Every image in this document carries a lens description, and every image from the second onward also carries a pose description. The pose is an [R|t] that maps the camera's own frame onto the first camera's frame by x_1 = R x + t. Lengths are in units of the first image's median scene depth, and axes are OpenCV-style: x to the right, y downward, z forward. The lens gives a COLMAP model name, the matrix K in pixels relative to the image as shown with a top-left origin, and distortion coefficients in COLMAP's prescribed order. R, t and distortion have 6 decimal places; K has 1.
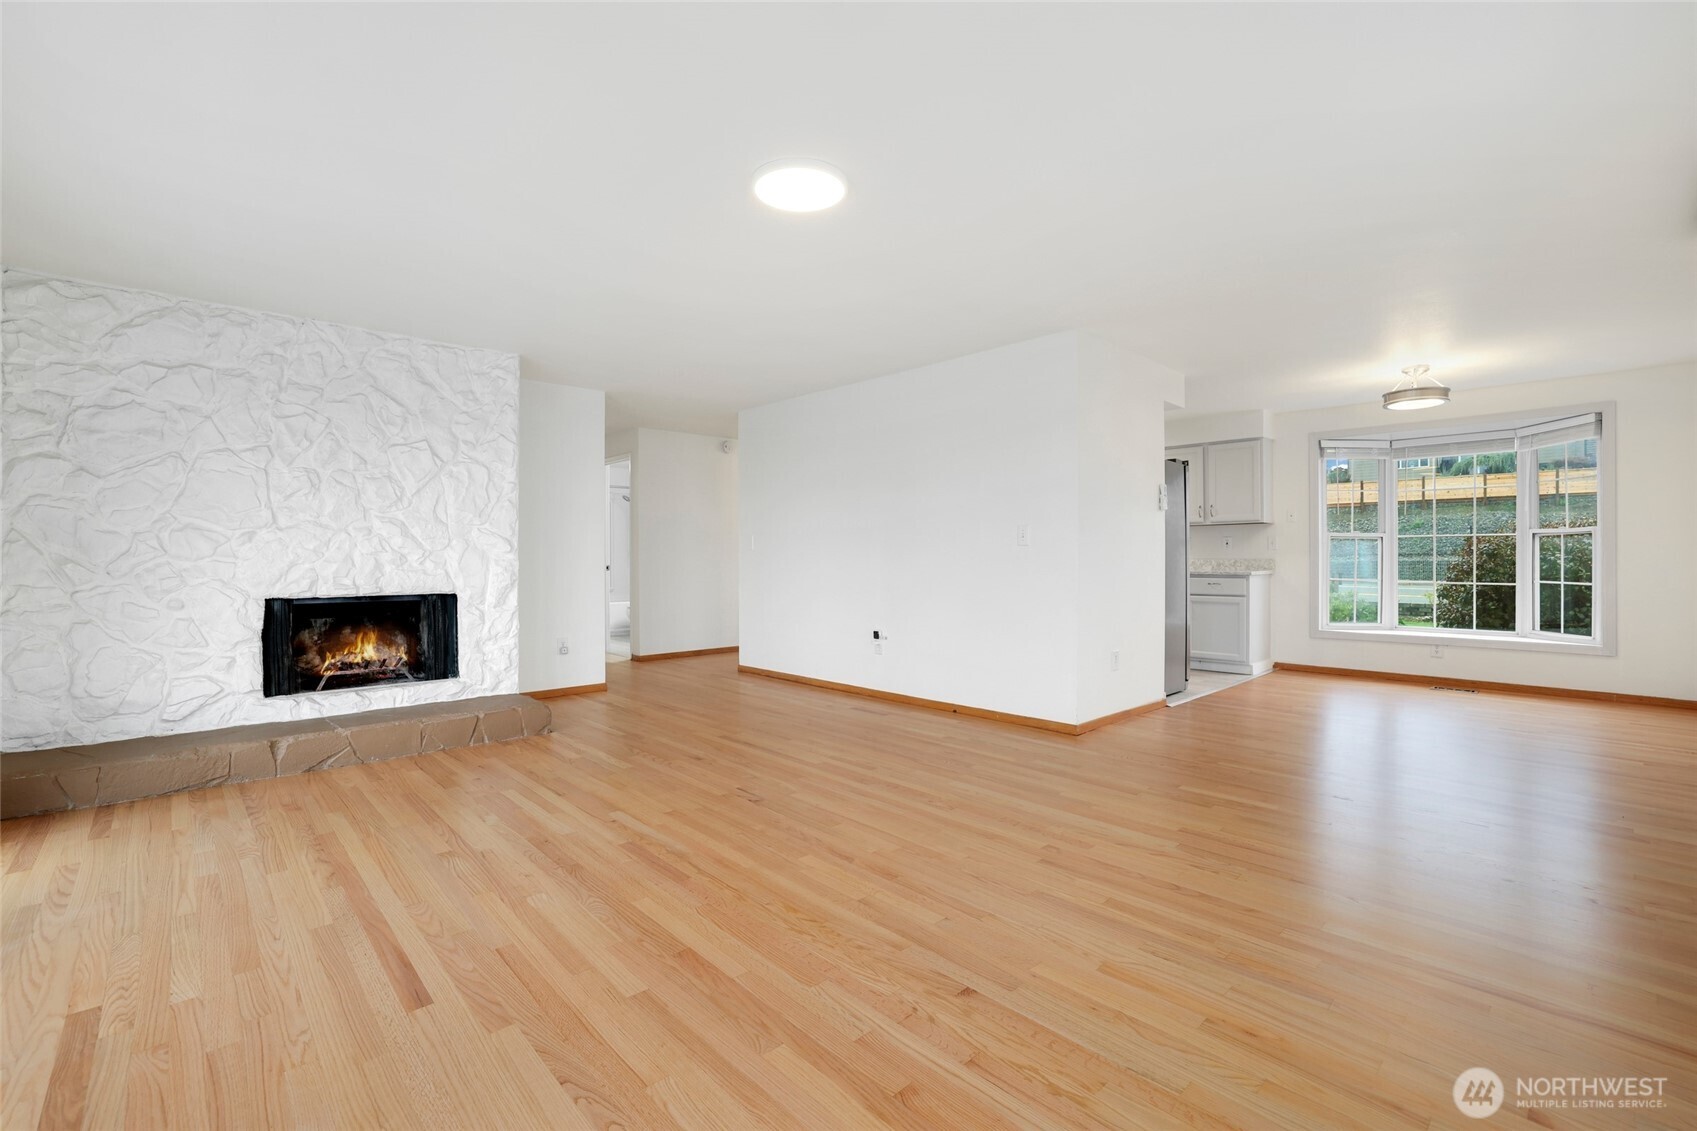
lens RADIAL K [[743.5, 0, 853.5], [0, 743.5, 550.7], [0, 0, 1]] dist [-0.020787, 0.000535]
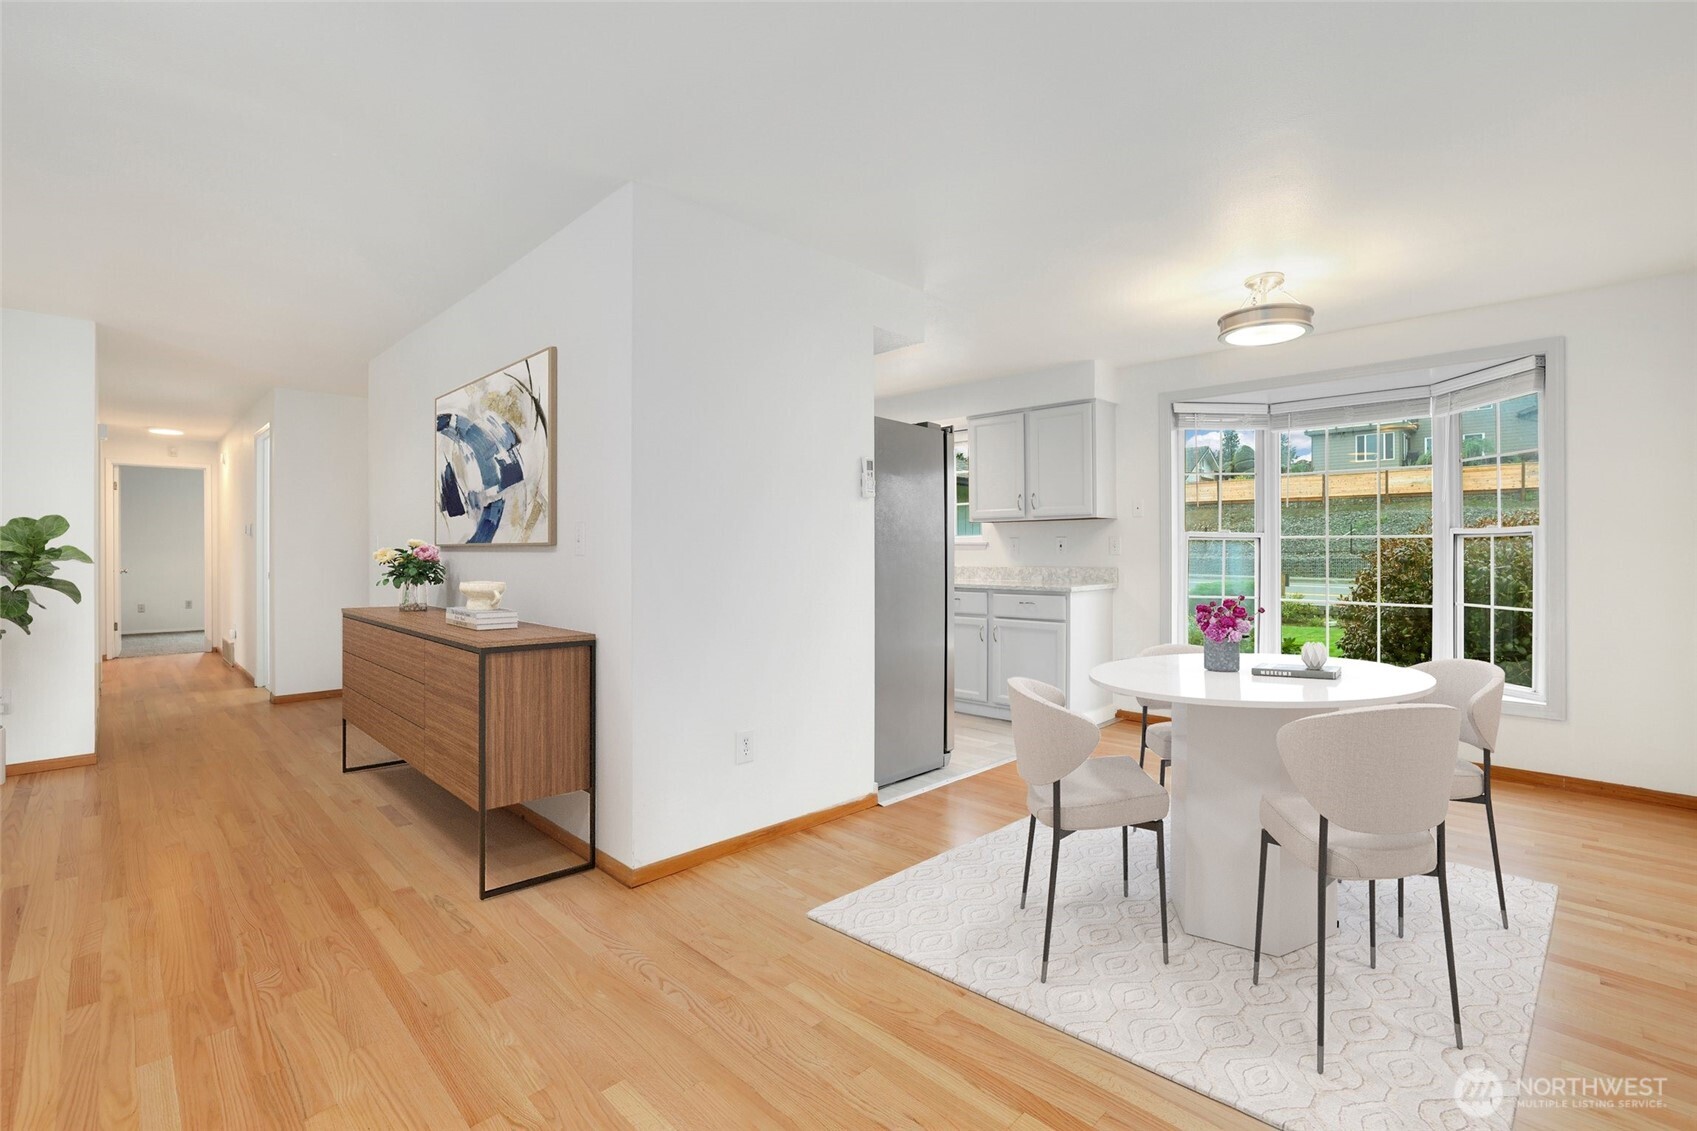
lens RADIAL K [[771.9, 0, 848.7], [0, 771.9, 542.9], [0, 0, 1]] dist [-0.027288, -0.000011]
pose [[0.999460, 0.002513, 0.032758, 0.377577], [-0.002400, 0.999991, -0.003484, -0.013546], [-0.032766, 0.003404, 0.999457, 0.339434]]
